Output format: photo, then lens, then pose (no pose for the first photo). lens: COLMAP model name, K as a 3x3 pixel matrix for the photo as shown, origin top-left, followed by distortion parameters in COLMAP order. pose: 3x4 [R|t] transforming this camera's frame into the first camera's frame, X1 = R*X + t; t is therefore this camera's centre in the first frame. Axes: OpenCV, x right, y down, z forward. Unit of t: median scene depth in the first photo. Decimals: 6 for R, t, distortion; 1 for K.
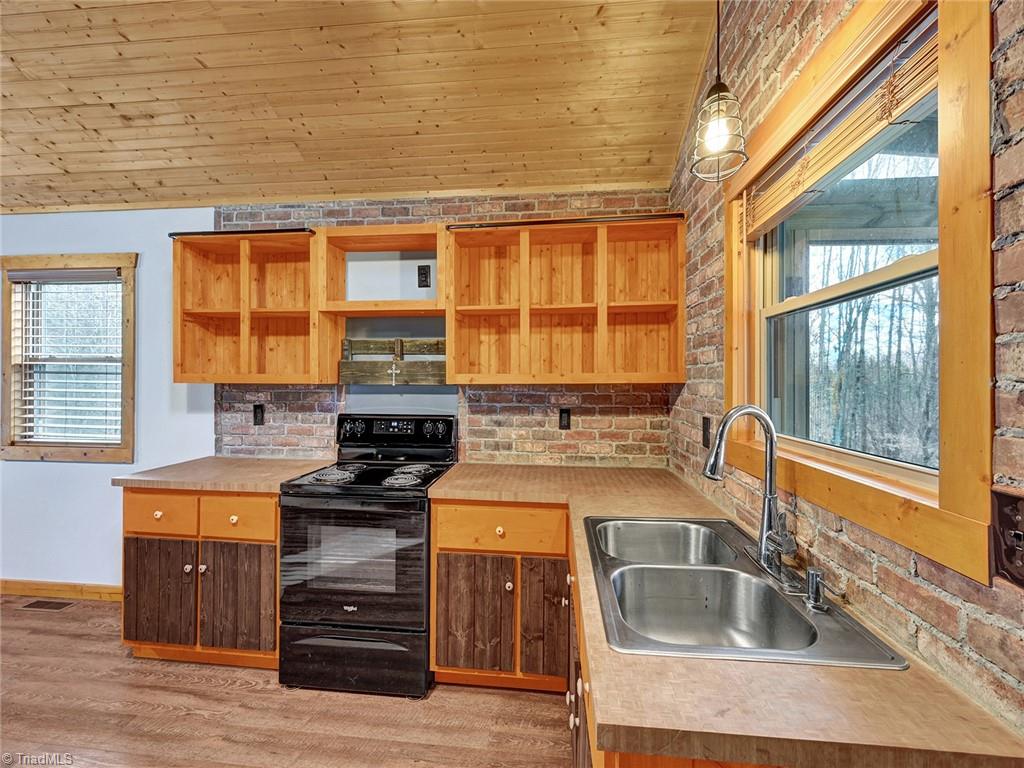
lens RADIAL K [[417.3, 0, 514.5], [0, 417.3, 380.0], [0, 0, 1]] dist [-0.001303, -0.000254]
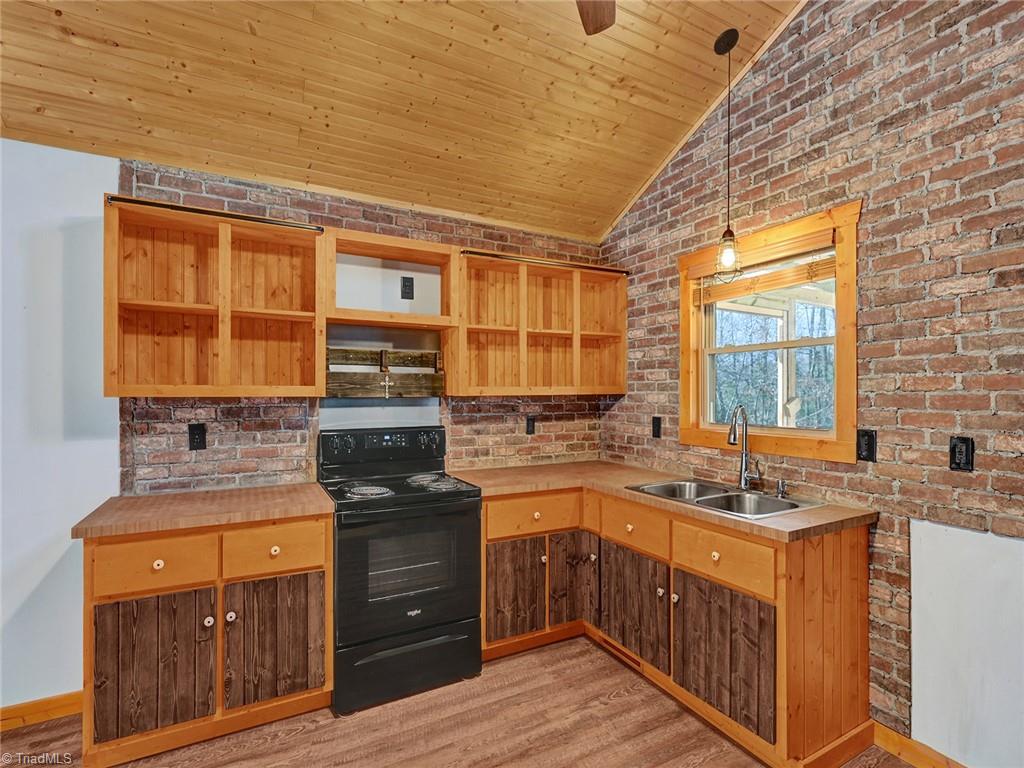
lens RADIAL K [[496.2, 0, 518.5], [0, 496.2, 392.2], [0, 0, 1]] dist [0.003113, 0.000976]
pose [[0.827138, -0.002221, 0.561994, -0.690327], [0.002254, 0.999997, 0.000636, -0.000419], [-0.561994, 0.000741, 0.827141, -0.132334]]
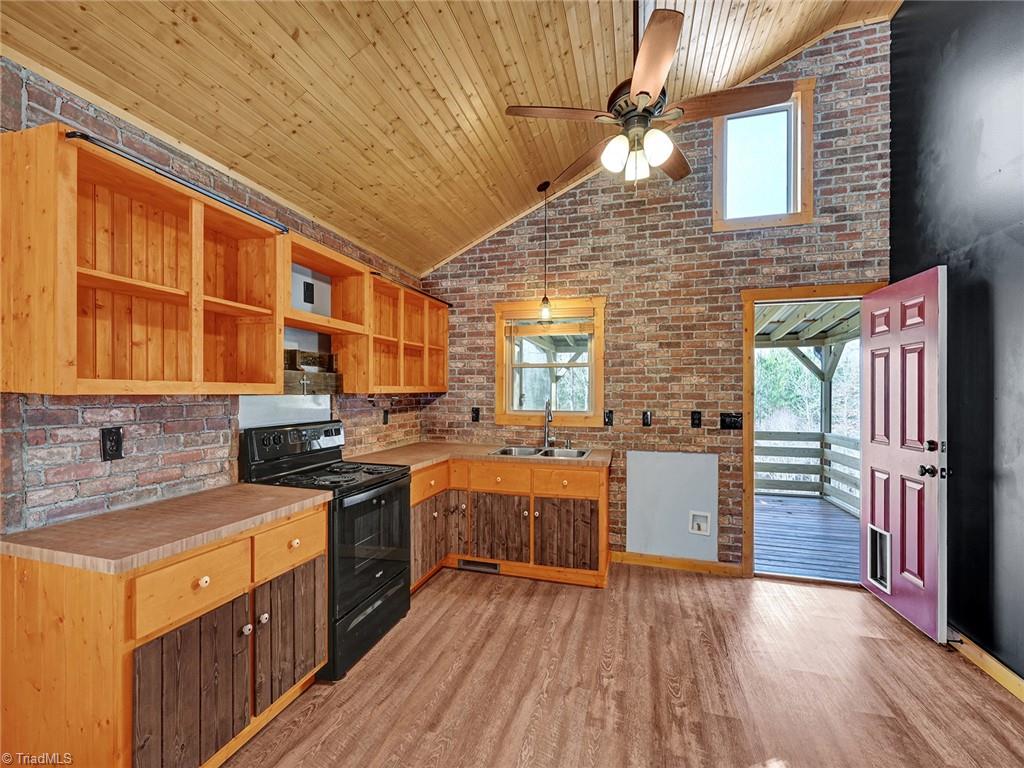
lens RADIAL K [[418.8, 0, 515.3], [0, 418.8, 392.0], [0, 0, 1]] dist [0.001057, 0.000694]
pose [[0.179020, -0.002908, 0.983841, -1.226892], [-0.005293, 0.999978, 0.003919, -0.001825], [-0.983831, -0.005909, 0.179001, 0.300667]]
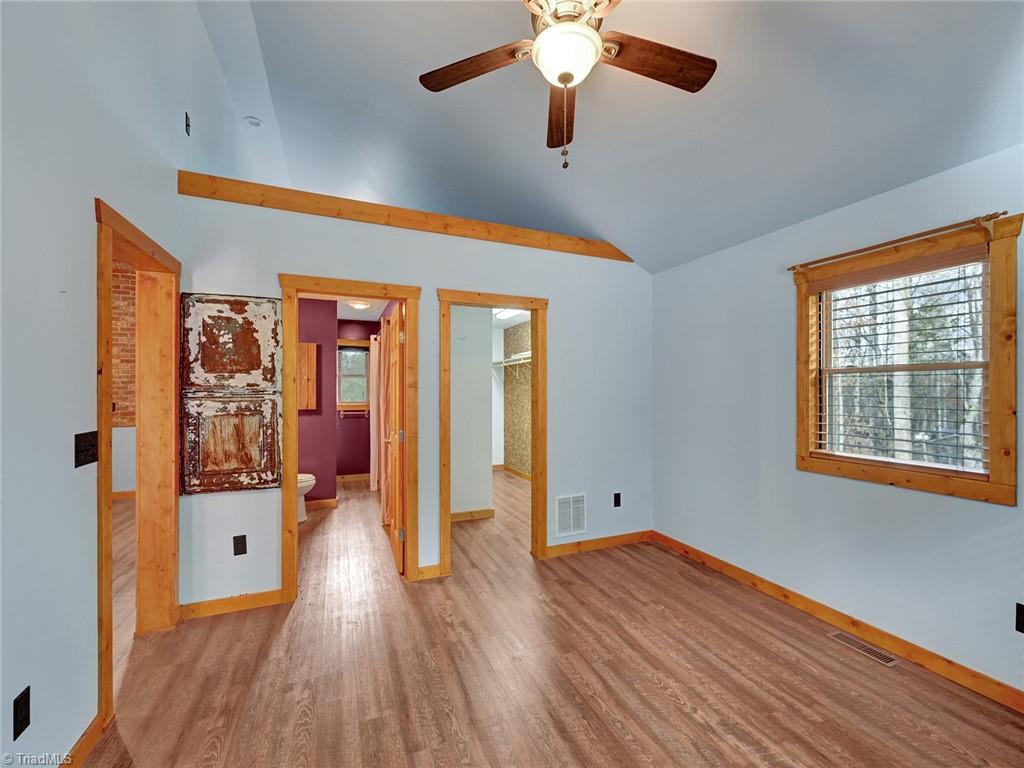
lens RADIAL K [[424.0, 0, 512.6], [0, 424.0, 391.8], [0, 0, 1]] dist [-0.000320, -0.000190]
pose [[-0.476066, -0.010649, 0.879345, -2.820047], [-0.007049, 0.999941, 0.008294, -0.024378], [-0.879381, -0.002250, -0.476113, -0.717856]]
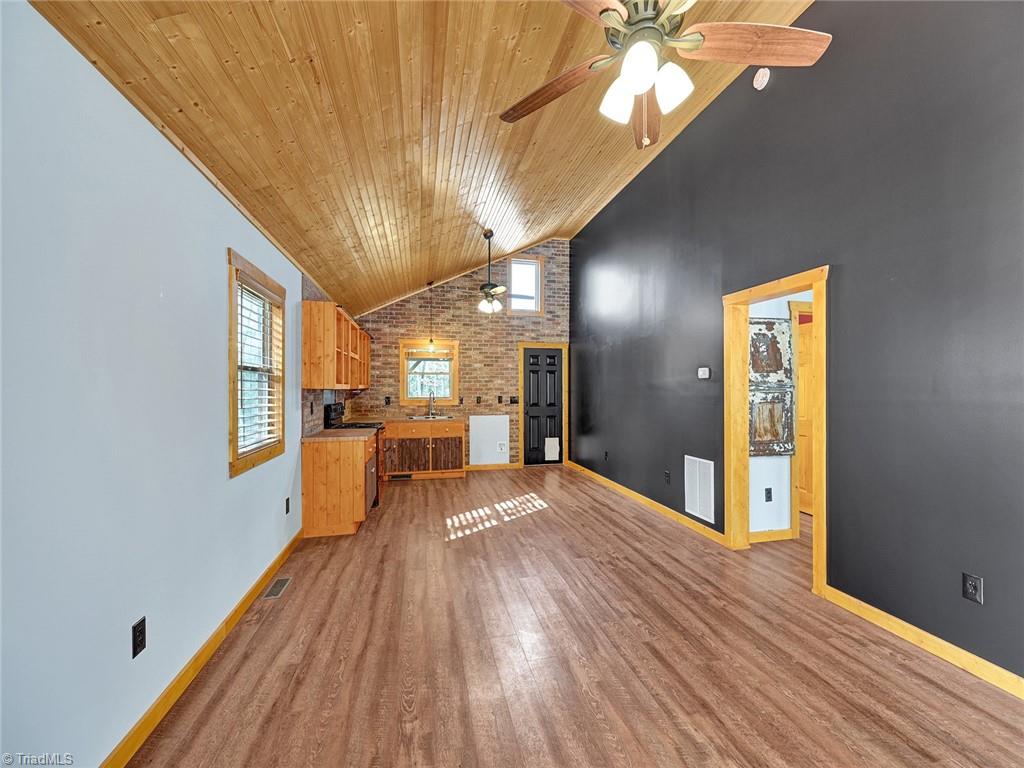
lens RADIAL K [[410.7, 0, 515.6], [0, 410.7, 384.7], [0, 0, 1]] dist [-0.000469, 0.000193]
pose [[-0.324386, 0.002820, 0.945921, -2.630182], [-0.001462, 0.999993, -0.003483, -0.007631], [-0.945924, -0.002513, -0.324379, 0.828047]]
